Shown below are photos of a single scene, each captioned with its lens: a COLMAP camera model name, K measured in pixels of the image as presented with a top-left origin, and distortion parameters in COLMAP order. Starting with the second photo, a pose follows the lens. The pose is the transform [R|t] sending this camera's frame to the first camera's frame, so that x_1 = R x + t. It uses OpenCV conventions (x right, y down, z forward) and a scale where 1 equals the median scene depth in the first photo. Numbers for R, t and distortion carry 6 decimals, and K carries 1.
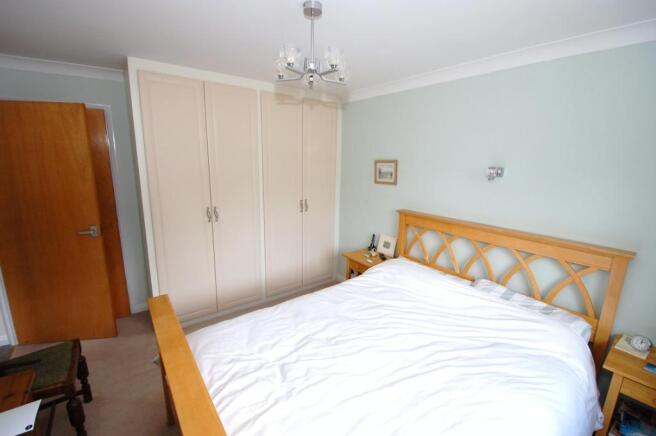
lens RADIAL K [[284.8, 0, 328.0], [0, 284.8, 218.0], [0, 0, 1]] dist [0.002733, -0.016526]
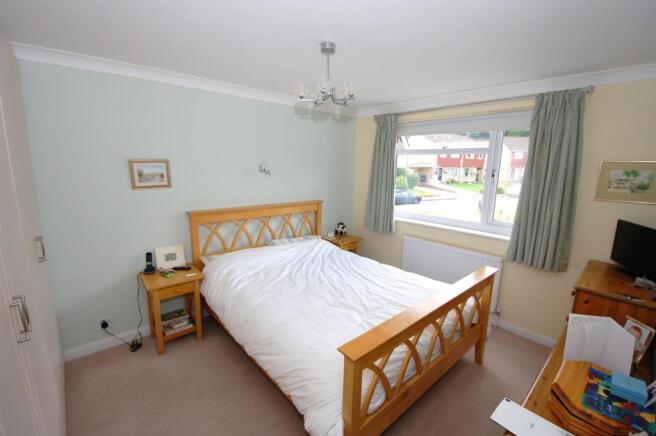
lens RADIAL K [[284.8, 0, 328.0], [0, 284.8, 218.0], [0, 0, 1]] dist [0.002733, -0.016526]
pose [[-0.095248, -0.204880, 0.974142, -0.709515], [0.173595, 0.960177, 0.218916, -0.134923], [-0.980200, 0.189957, -0.055889, 0.588892]]
